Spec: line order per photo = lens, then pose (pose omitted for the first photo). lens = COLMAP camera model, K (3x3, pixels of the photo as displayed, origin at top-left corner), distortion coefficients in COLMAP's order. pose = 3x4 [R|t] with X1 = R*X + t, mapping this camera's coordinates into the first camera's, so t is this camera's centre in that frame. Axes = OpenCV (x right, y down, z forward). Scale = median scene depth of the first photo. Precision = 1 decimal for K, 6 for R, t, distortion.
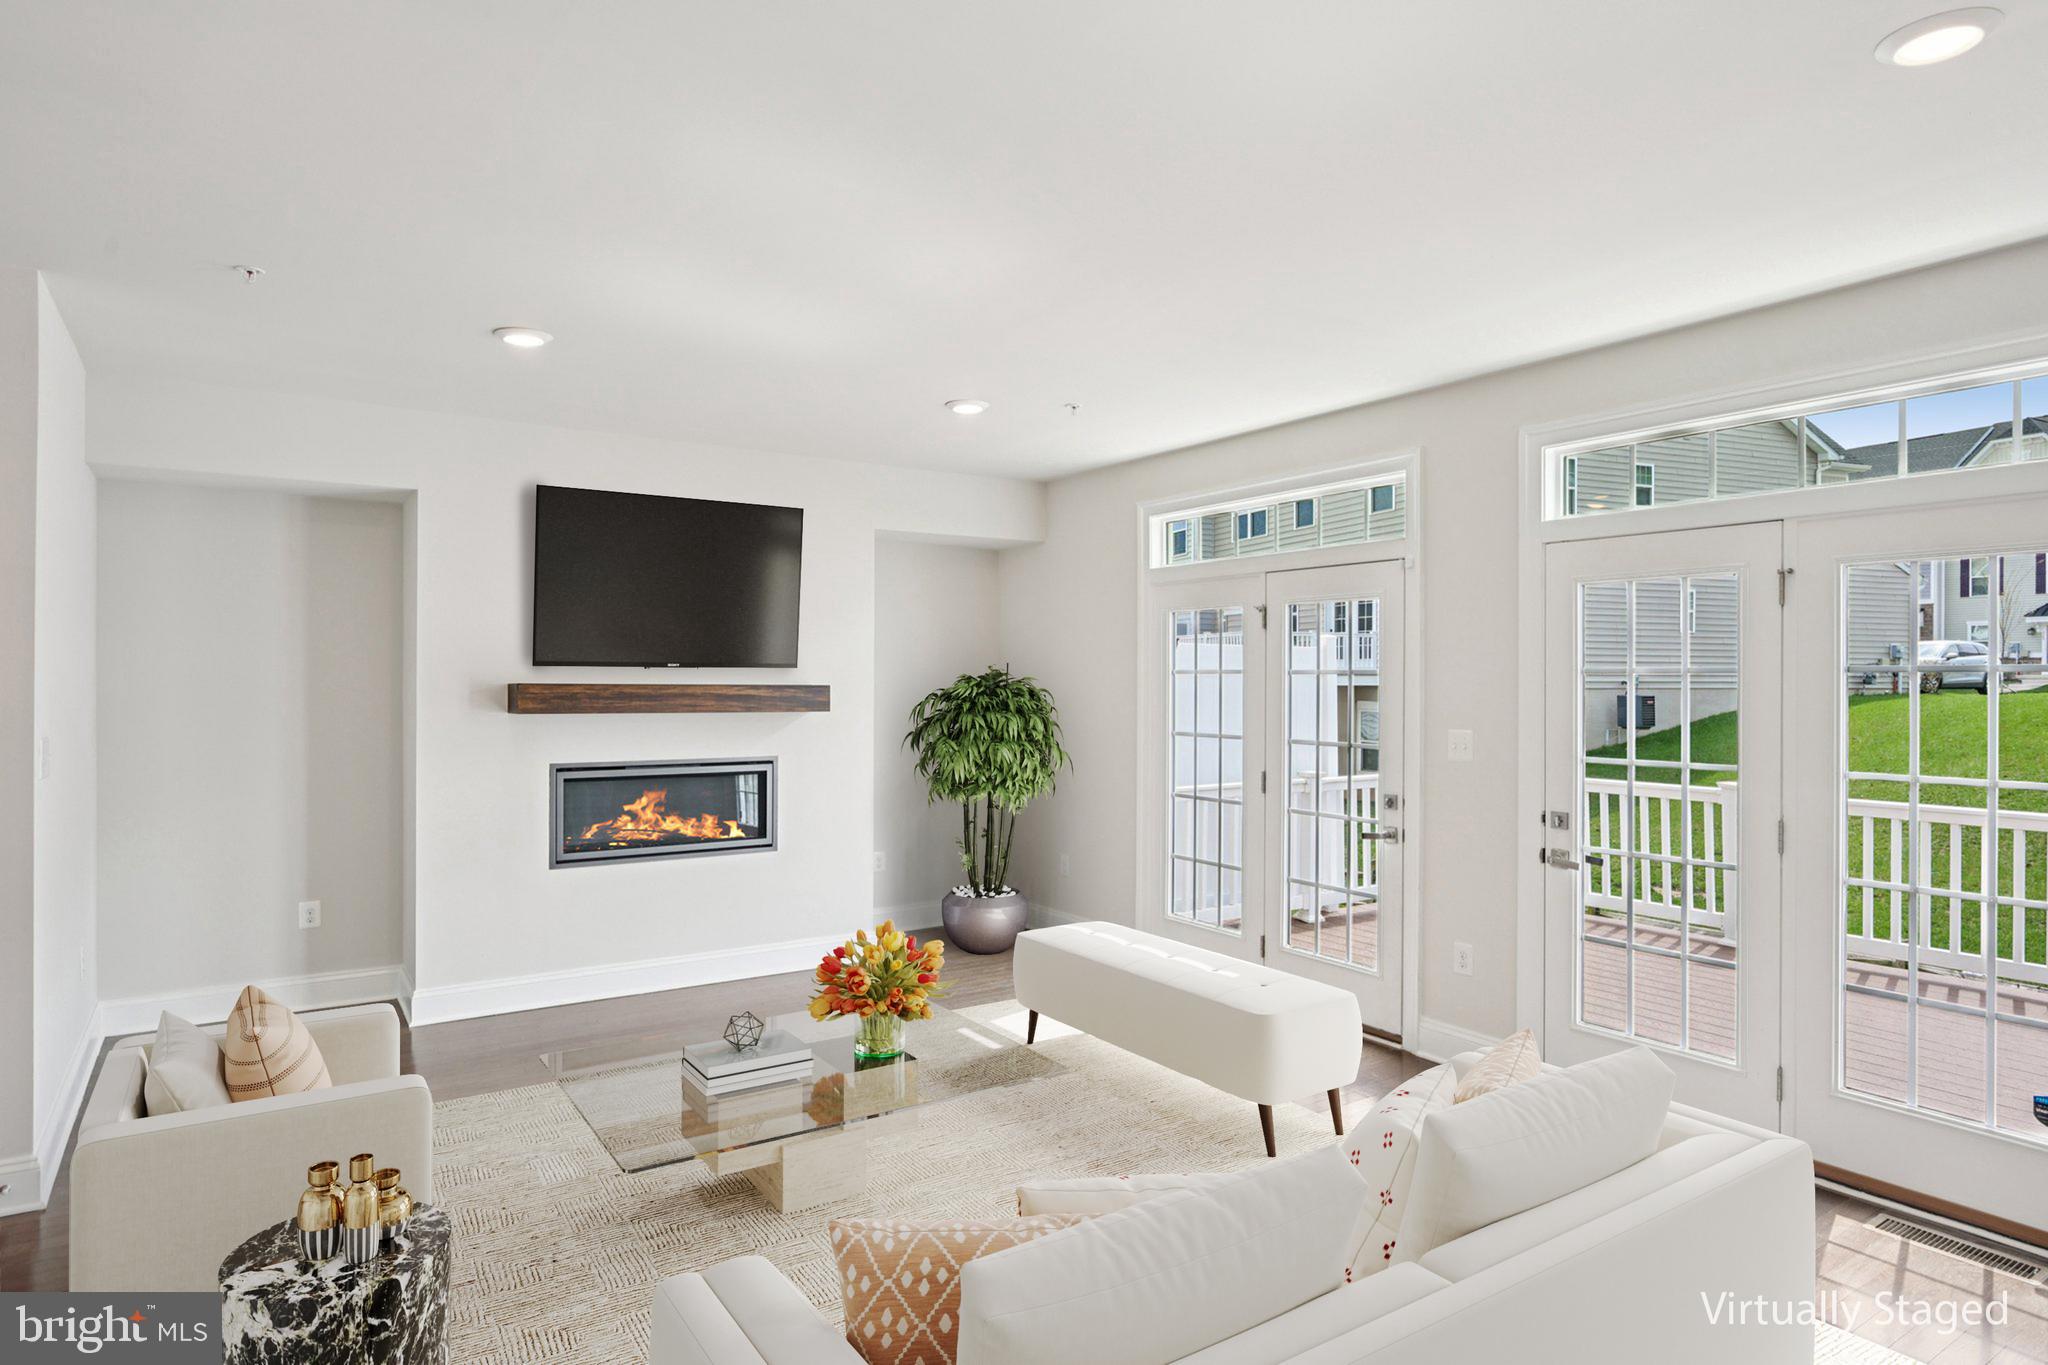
lens RADIAL K [[1173.8, 0, 1028.1], [0, 1173.8, 700.1], [0, 0, 1]] dist [0.003169, -0.003263]
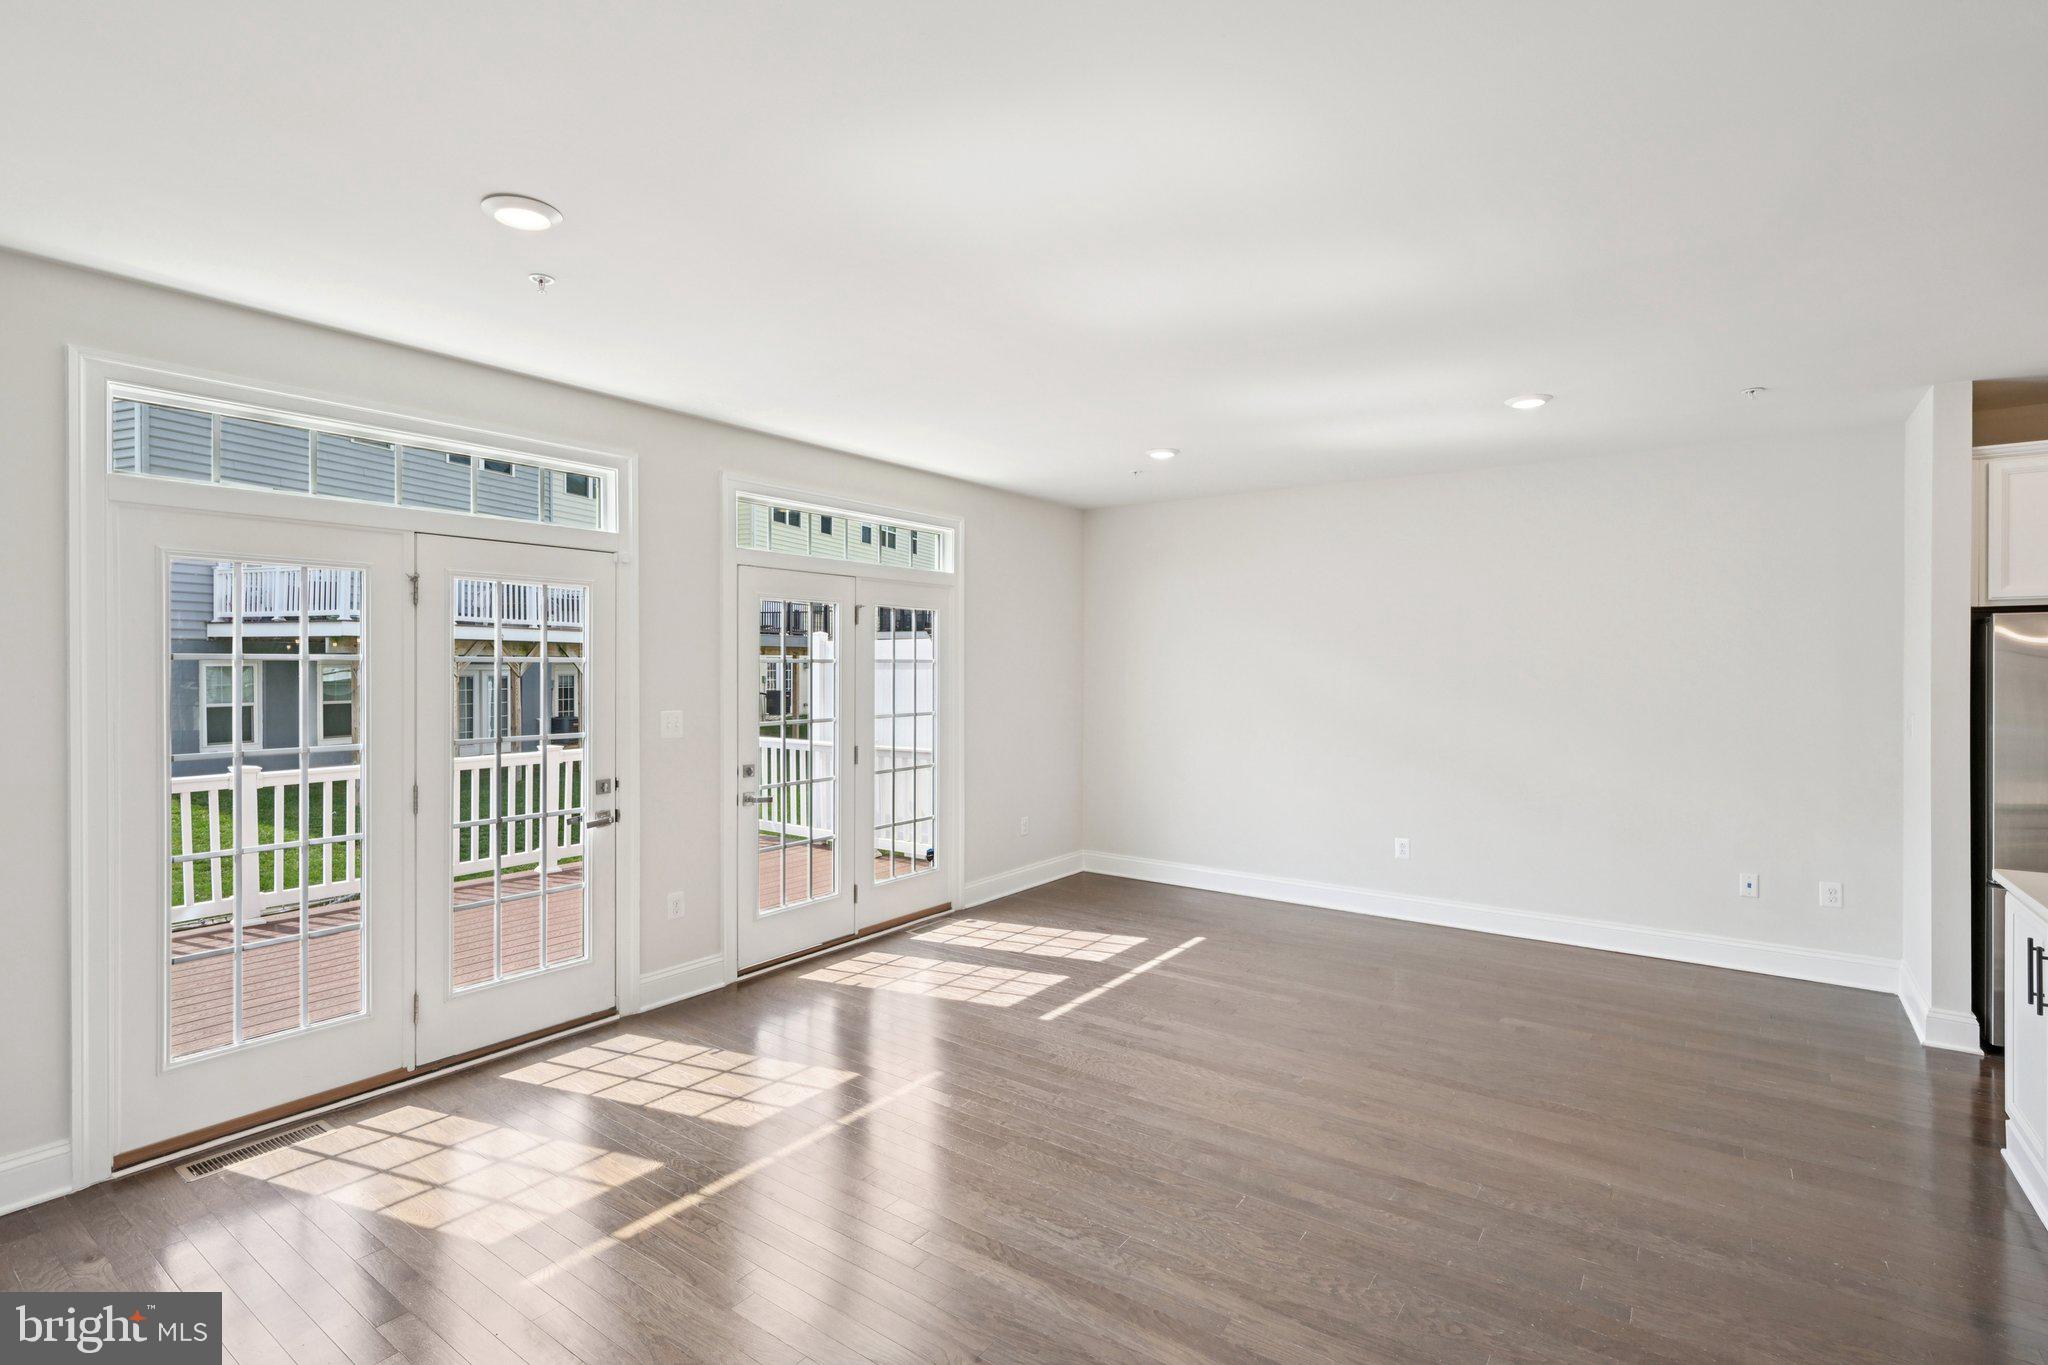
lens RADIAL K [[972.3, 0, 1033.1], [0, 972.3, 676.0], [0, 0, 1]] dist [0.016029, 0.000067]
pose [[-0.369675, -0.005671, 0.929144, -0.562936], [0.011086, 0.999883, 0.010514, -0.012543], [-0.929095, 0.014187, -0.369569, 0.870640]]
